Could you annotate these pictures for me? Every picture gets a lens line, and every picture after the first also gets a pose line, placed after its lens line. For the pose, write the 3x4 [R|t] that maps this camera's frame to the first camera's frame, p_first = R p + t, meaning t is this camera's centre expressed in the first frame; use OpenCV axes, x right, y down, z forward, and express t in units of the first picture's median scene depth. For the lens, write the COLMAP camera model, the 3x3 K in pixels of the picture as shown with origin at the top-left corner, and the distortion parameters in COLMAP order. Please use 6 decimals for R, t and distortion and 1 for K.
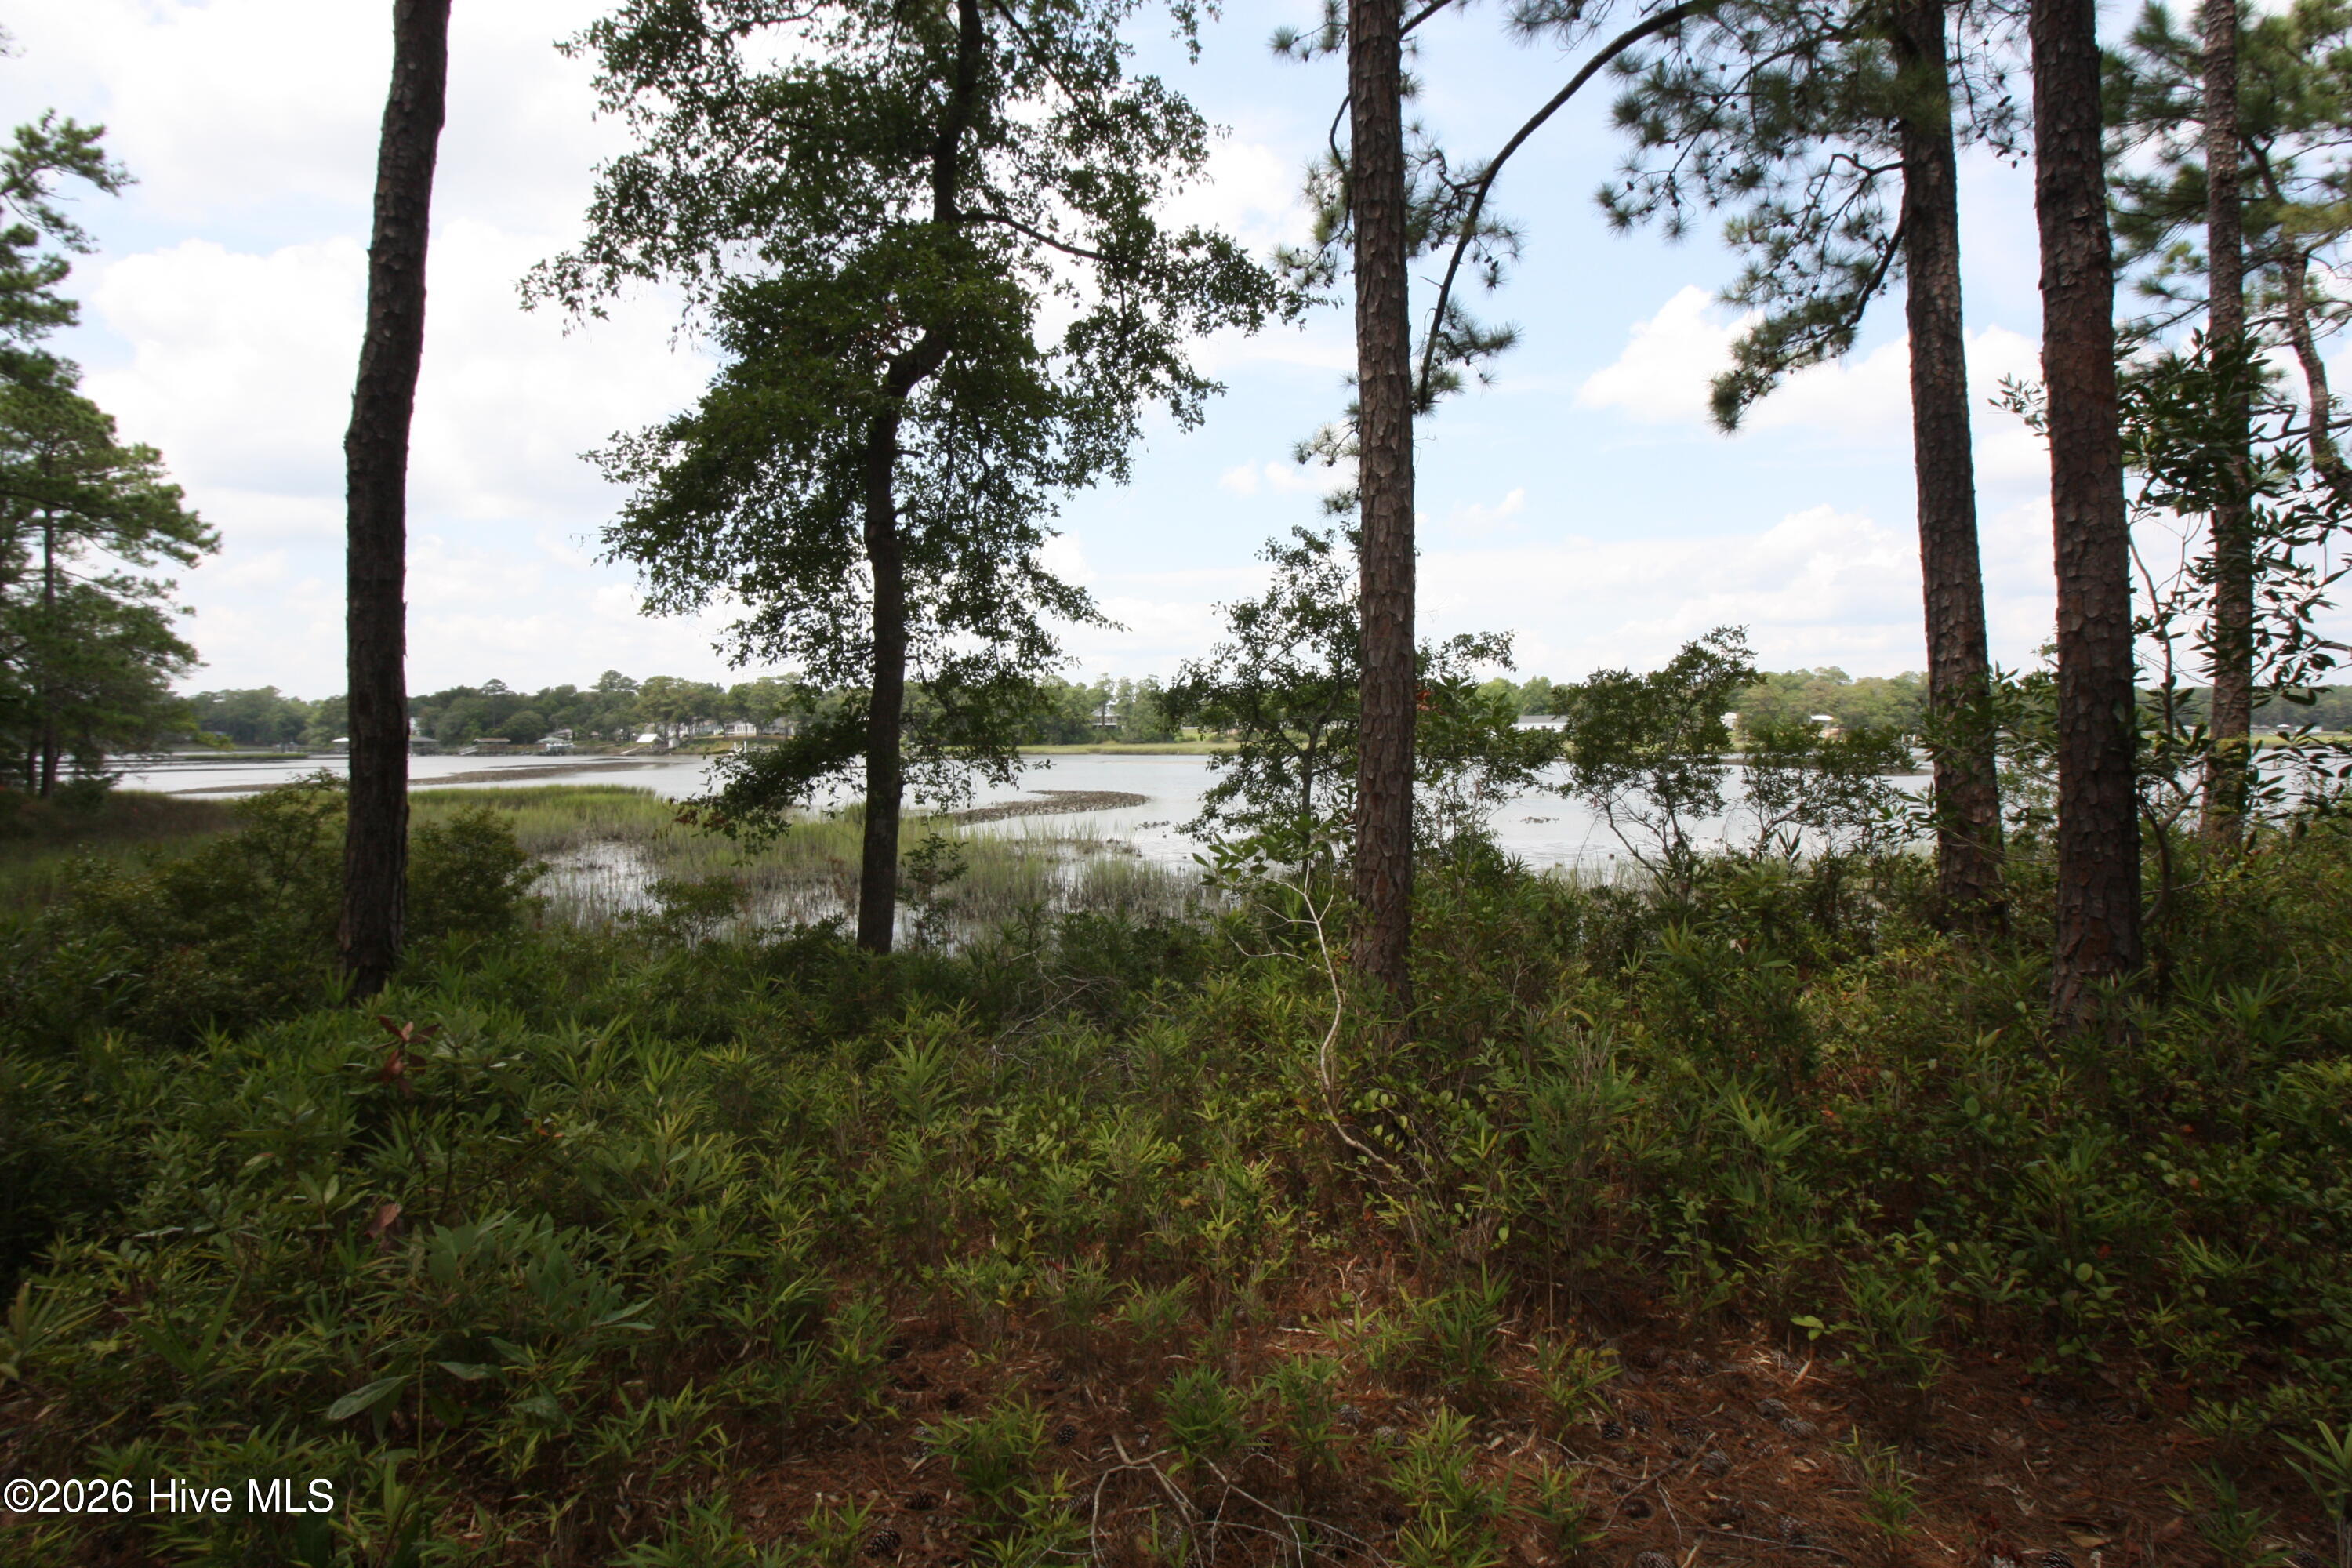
lens RADIAL K [[1089.0, 0, 1168.7], [0, 1089.0, 767.5], [0, 0, 1]] dist [0.001438, -0.013843]
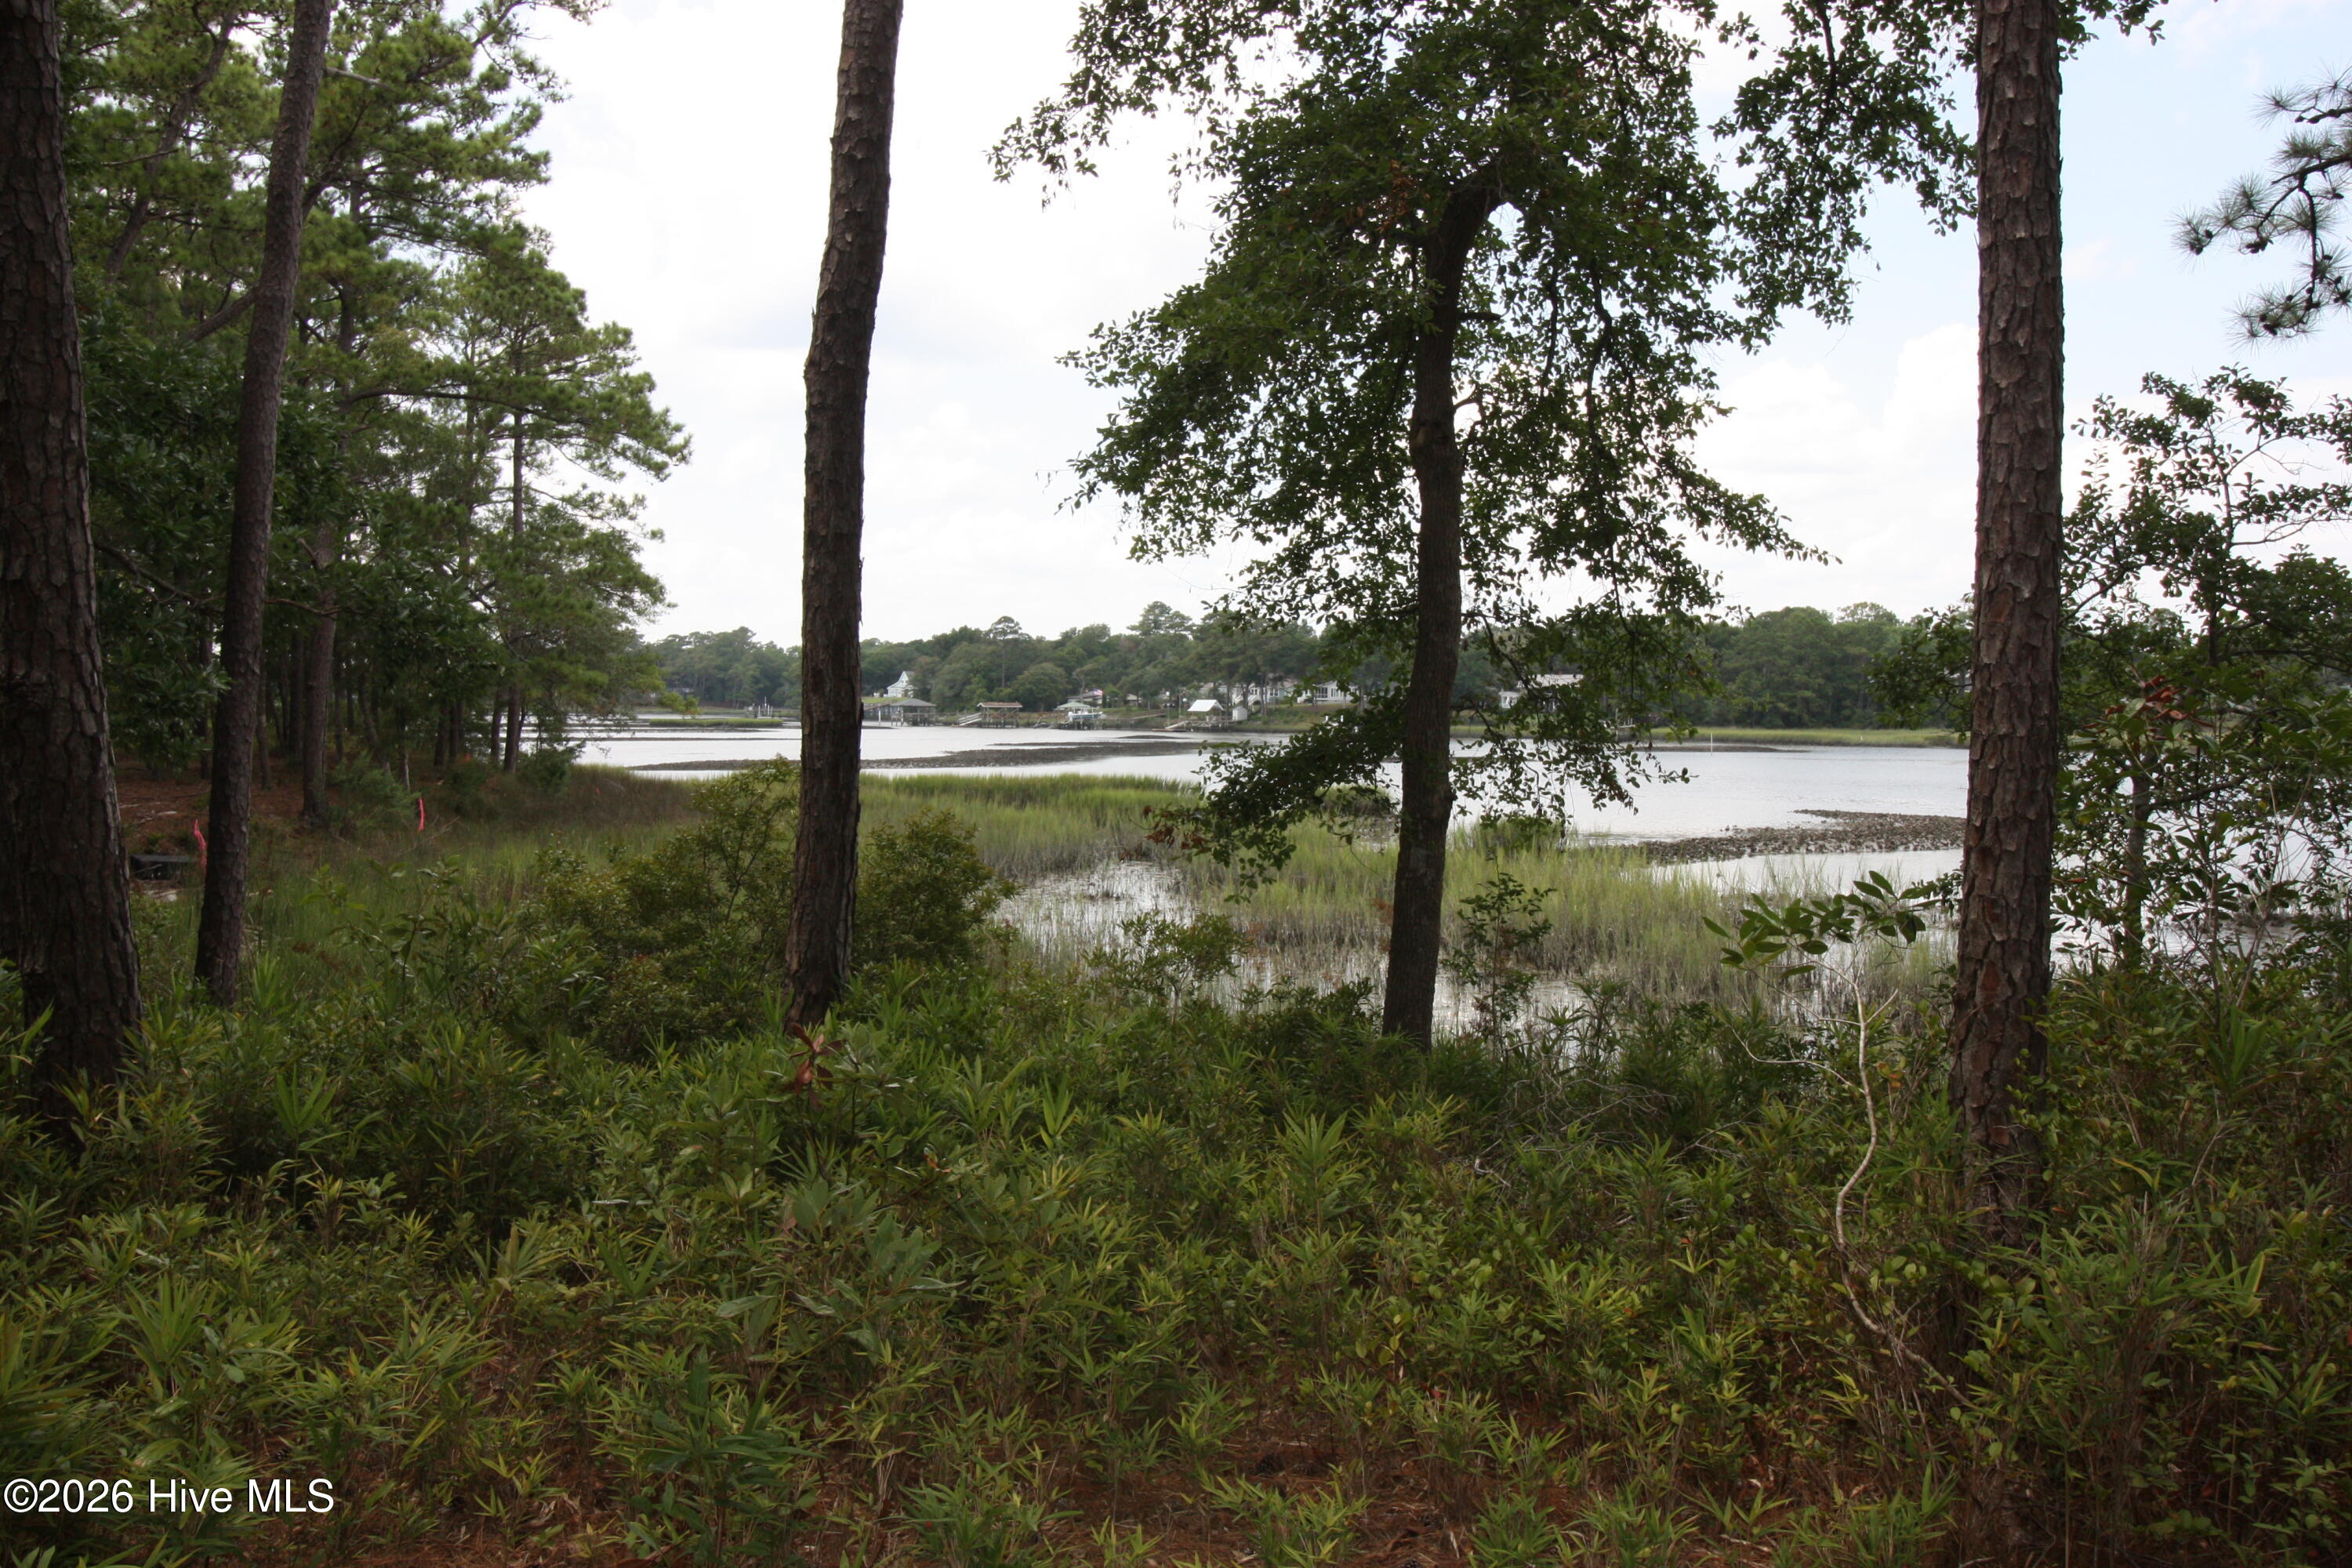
lens RADIAL K [[1852.2, 0, 1168.5], [0, 1852.2, 767.1], [0, 0, 1]] dist [0.009856, 0.000056]
pose [[0.893296, 0.029334, -0.448510, 0.101275], [-0.027991, 0.999562, 0.009624, -0.009560], [0.448596, 0.003957, 0.893726, -0.110230]]
